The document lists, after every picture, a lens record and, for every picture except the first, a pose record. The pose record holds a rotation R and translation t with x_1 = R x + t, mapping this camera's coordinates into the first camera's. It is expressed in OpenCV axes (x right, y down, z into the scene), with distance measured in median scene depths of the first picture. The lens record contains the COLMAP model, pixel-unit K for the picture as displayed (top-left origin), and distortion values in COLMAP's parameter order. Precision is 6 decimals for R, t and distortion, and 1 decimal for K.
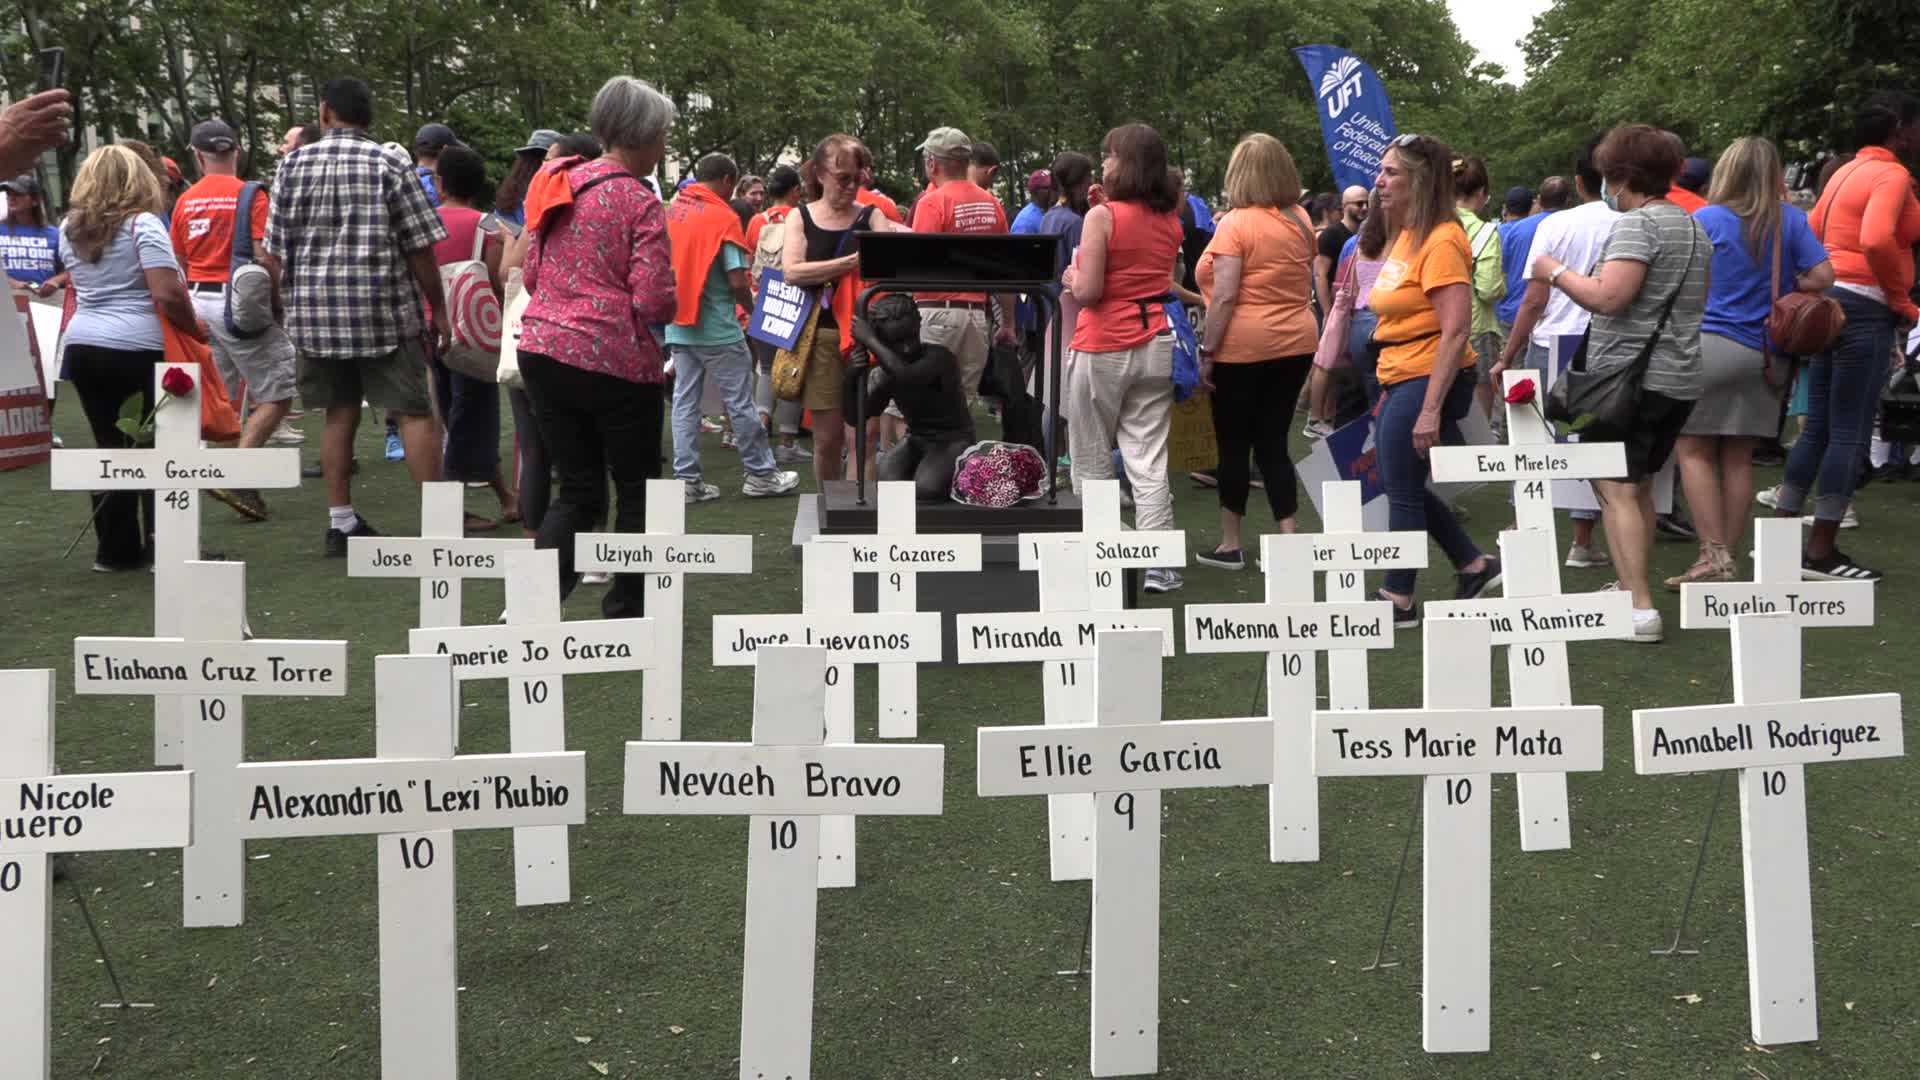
lens RADIAL K [[1524.7, 0, 960.0], [0, 1524.7, 540.0], [0, 0, 1]] dist [0.000965, -0.000331]
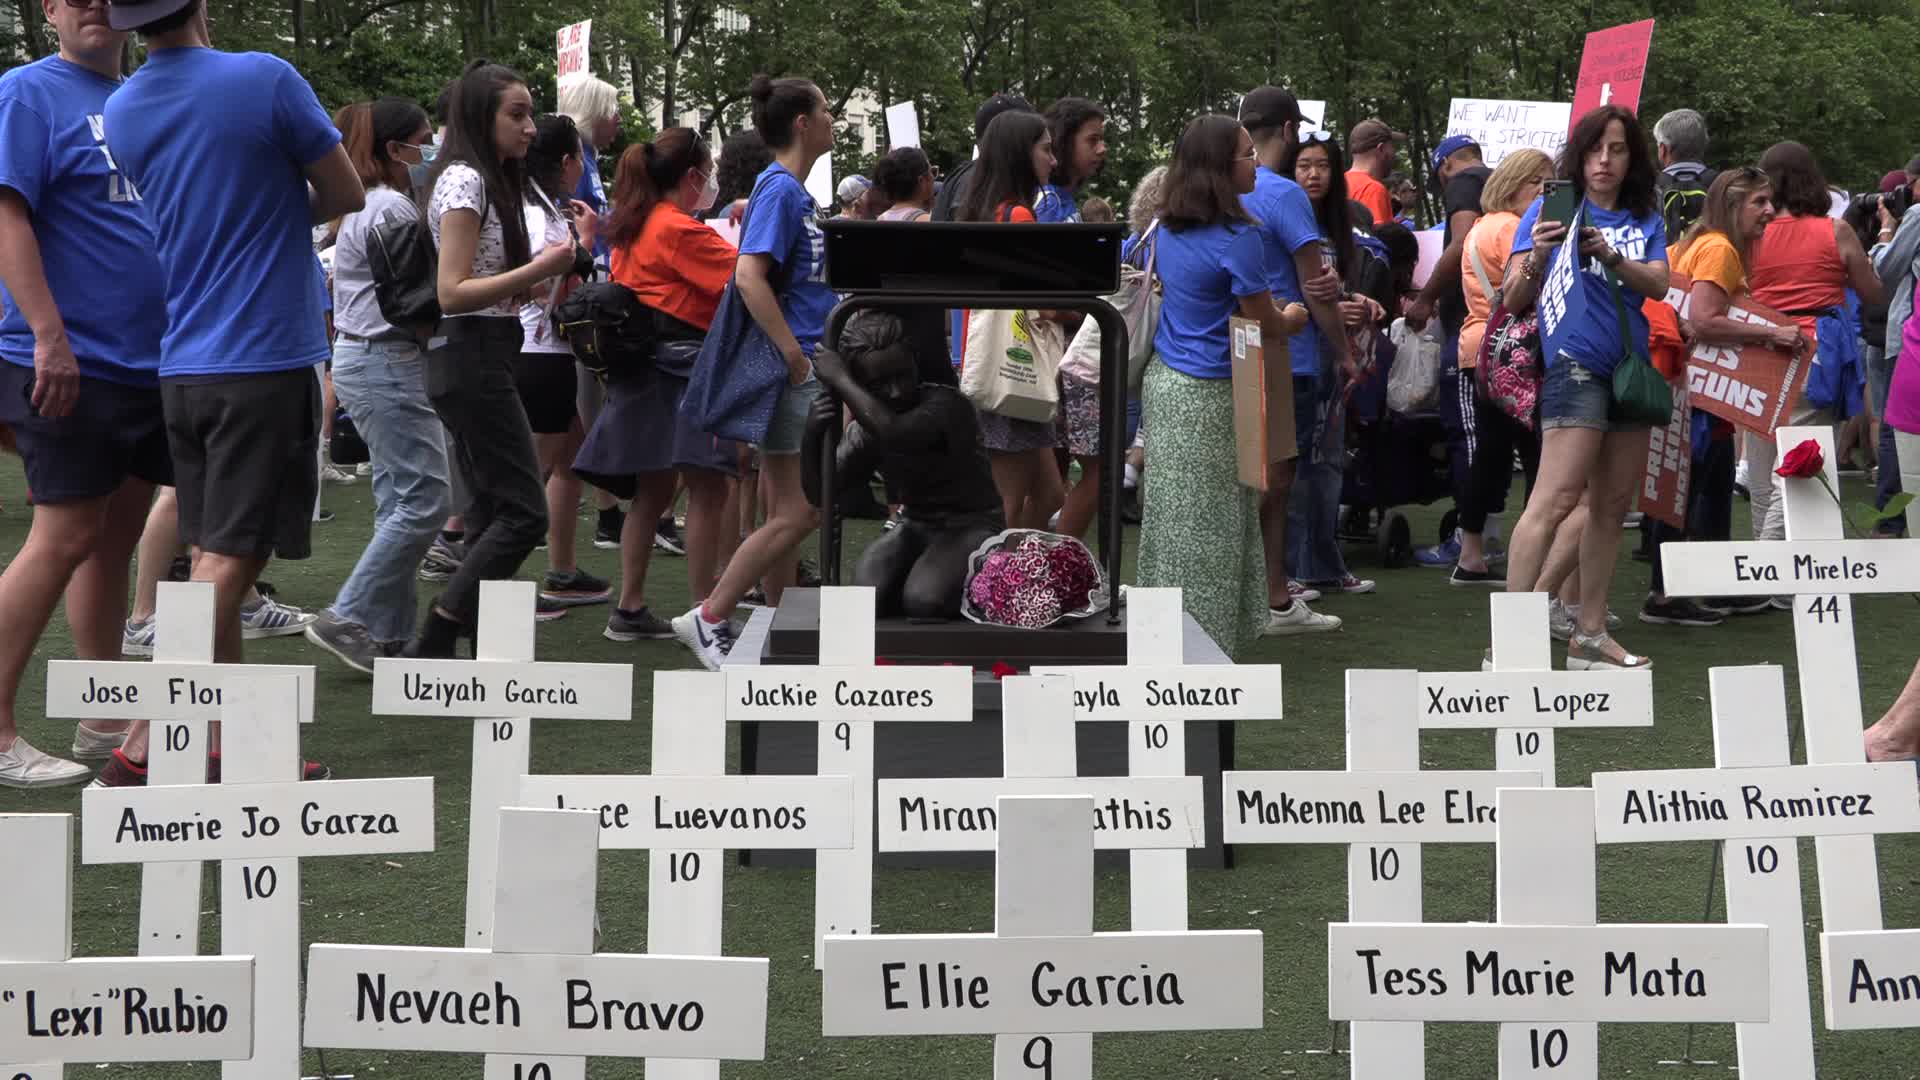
lens RADIAL K [[2373.4, 0, 960.0], [0, 2373.4, 540.0], [0, 0, 1]] dist [0.016548, -0.037920]
pose [[0.997170, 0.007764, -0.074776, 0.109760], [-0.012498, 0.997932, -0.063049, 0.008316], [0.074132, 0.063805, 0.995205, -0.055317]]
